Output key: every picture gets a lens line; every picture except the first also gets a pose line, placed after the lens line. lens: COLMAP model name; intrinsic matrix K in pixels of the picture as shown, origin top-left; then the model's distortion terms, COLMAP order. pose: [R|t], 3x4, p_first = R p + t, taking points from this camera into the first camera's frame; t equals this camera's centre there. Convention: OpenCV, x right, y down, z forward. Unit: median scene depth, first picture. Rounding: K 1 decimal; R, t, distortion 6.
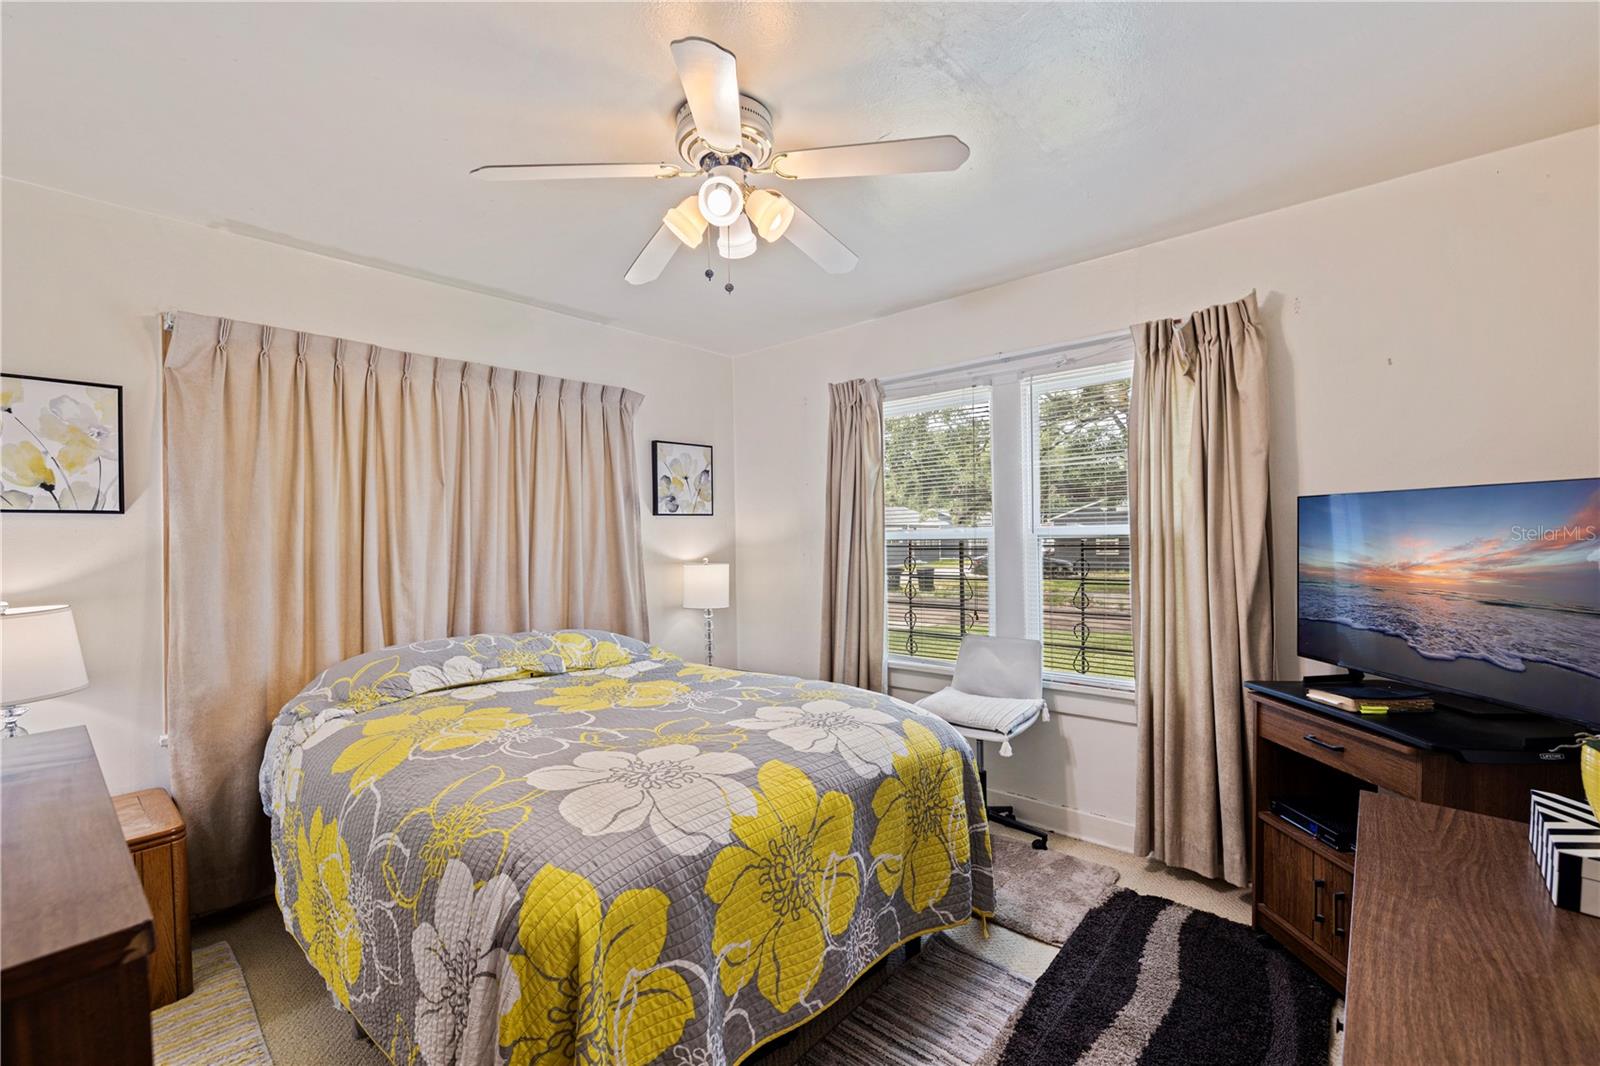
lens RADIAL K [[685.2, 0, 805.8], [0, 685.2, 536.6], [0, 0, 1]] dist [-0.000114, -0.000014]
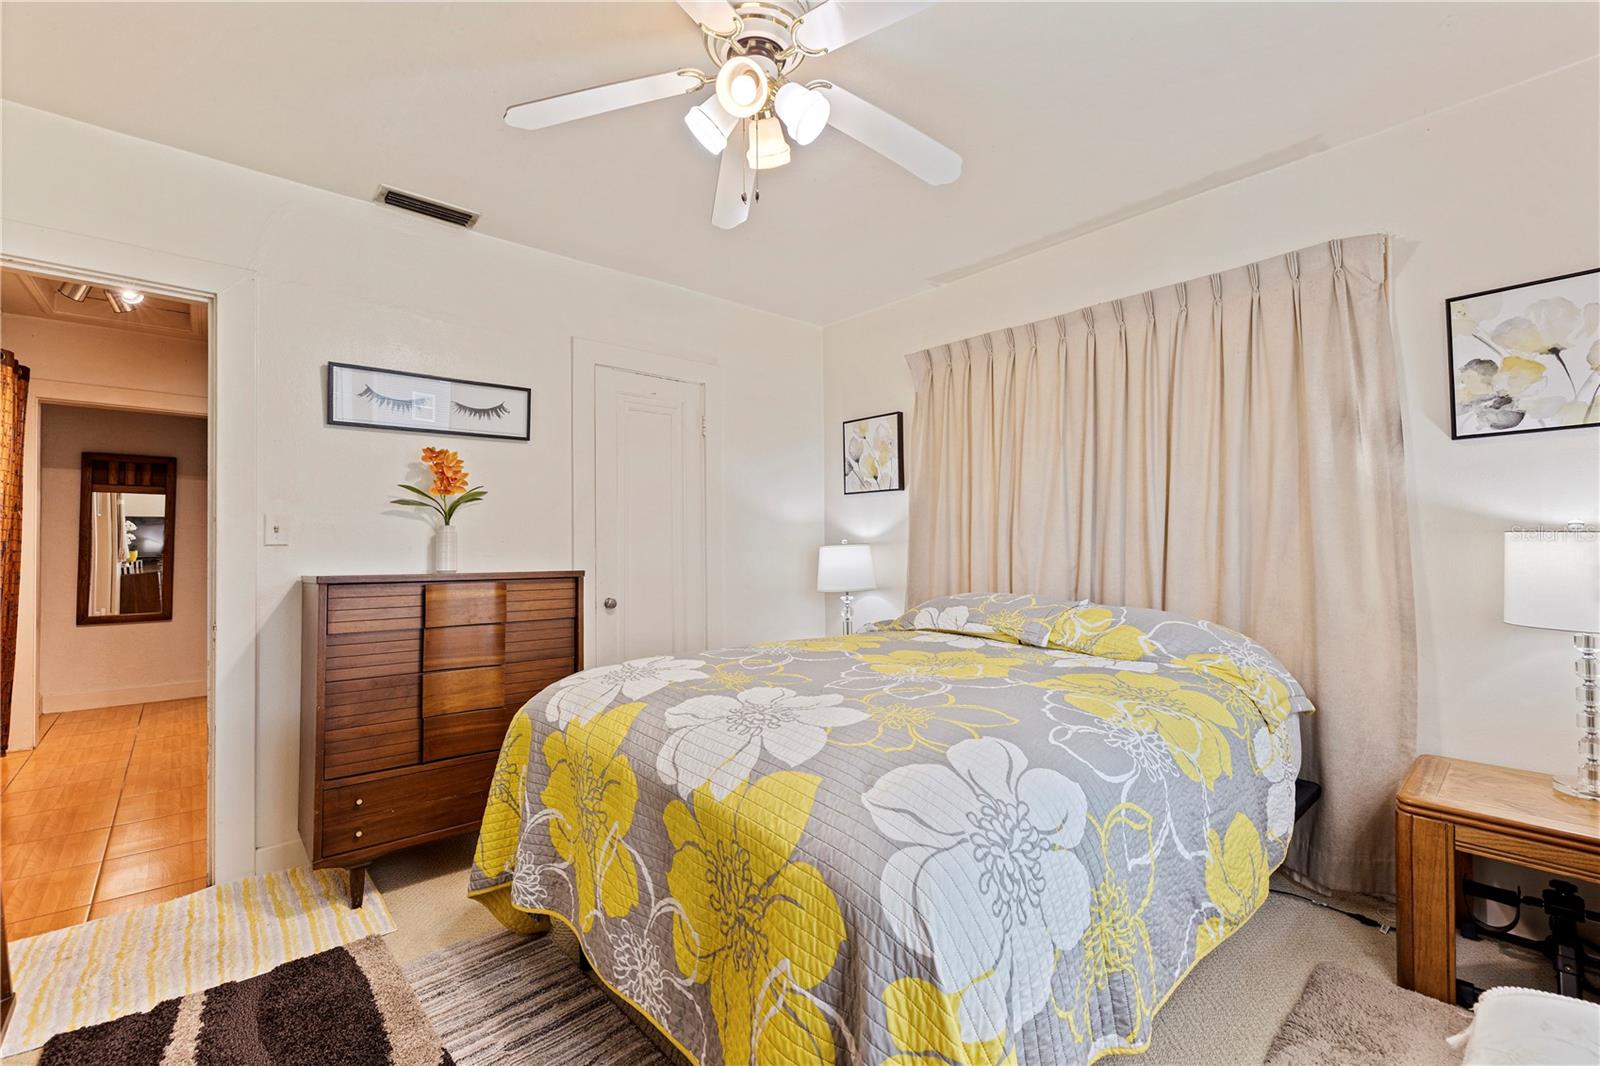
lens RADIAL K [[685.2, 0, 805.8], [0, 685.2, 536.6], [0, 0, 1]] dist [-0.000114, -0.000014]
pose [[-0.112707, 0.007362, -0.993601, 0.610608], [0.008163, 0.999946, 0.006483, 0.061102], [0.993595, -0.007380, -0.112761, 0.926081]]
